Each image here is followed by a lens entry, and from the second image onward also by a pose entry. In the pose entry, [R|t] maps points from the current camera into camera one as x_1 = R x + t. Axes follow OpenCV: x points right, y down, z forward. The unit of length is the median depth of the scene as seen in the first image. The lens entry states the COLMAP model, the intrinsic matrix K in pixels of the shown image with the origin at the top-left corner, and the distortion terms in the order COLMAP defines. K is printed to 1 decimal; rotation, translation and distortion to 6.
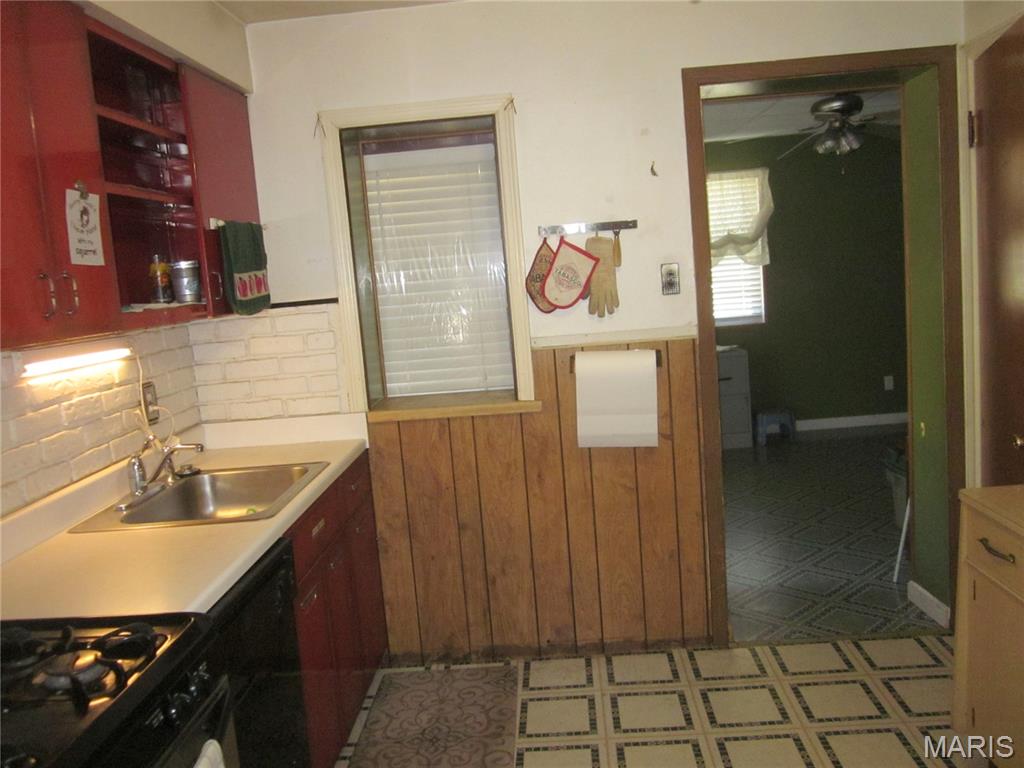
lens RADIAL K [[841.1, 0, 510.2], [0, 841.1, 380.4], [0, 0, 1]] dist [-0.052961, 0.011537]
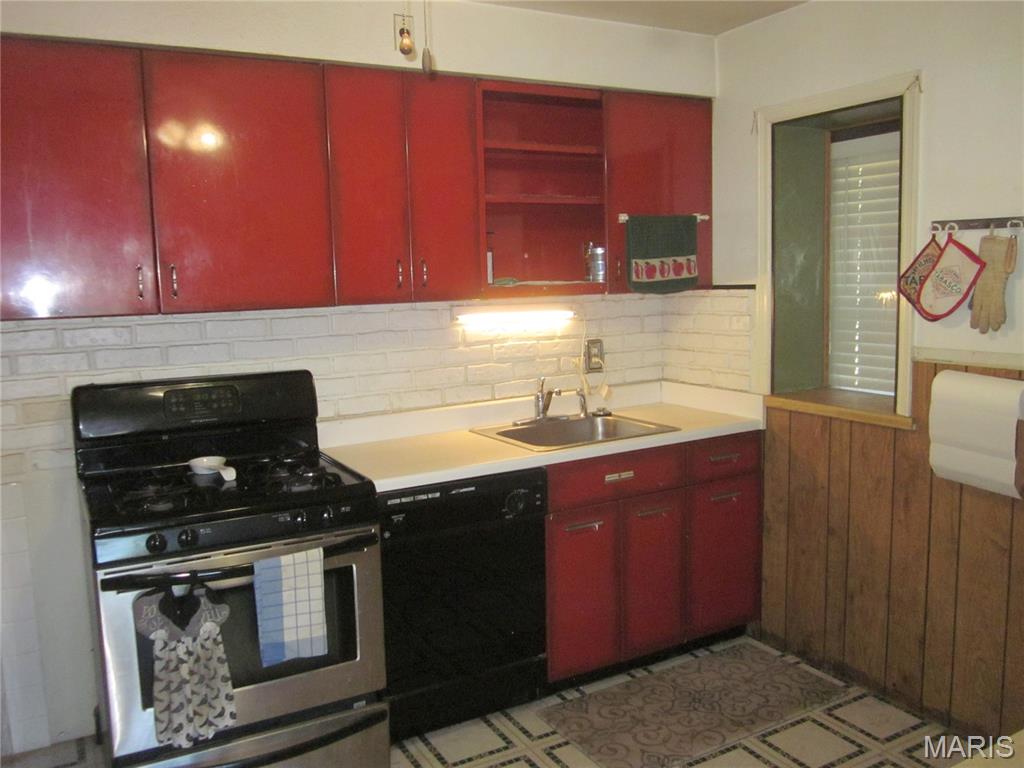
lens RADIAL K [[841.1, 0, 510.2], [0, 841.1, 380.4], [0, 0, 1]] dist [-0.052961, 0.011537]
pose [[0.525896, 0.168690, -0.833653, 0.540482], [-0.122341, 0.984946, 0.122127, -0.070893], [0.841704, 0.037763, 0.538616, 0.173036]]
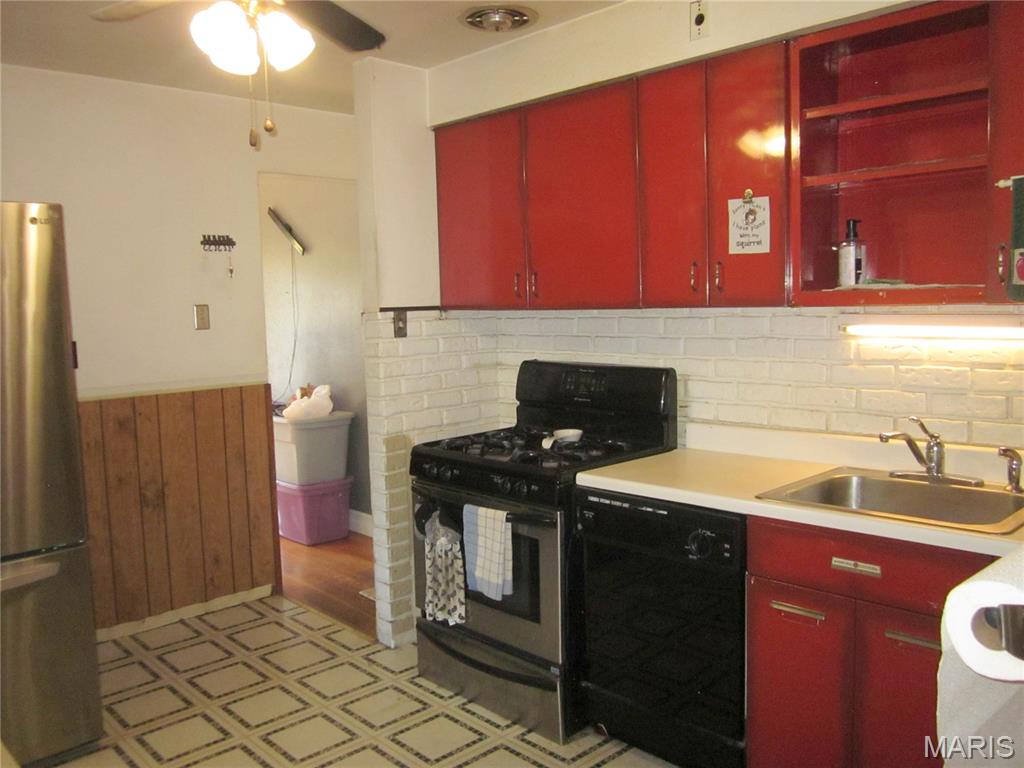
lens RADIAL K [[841.1, 0, 510.2], [0, 841.1, 380.4], [0, 0, 1]] dist [-0.052961, 0.011537]
pose [[-0.683272, 0.167701, -0.710645, 0.456062], [-0.010507, 0.970908, 0.239222, -0.160572], [0.730088, 0.170920, -0.661632, 1.021874]]
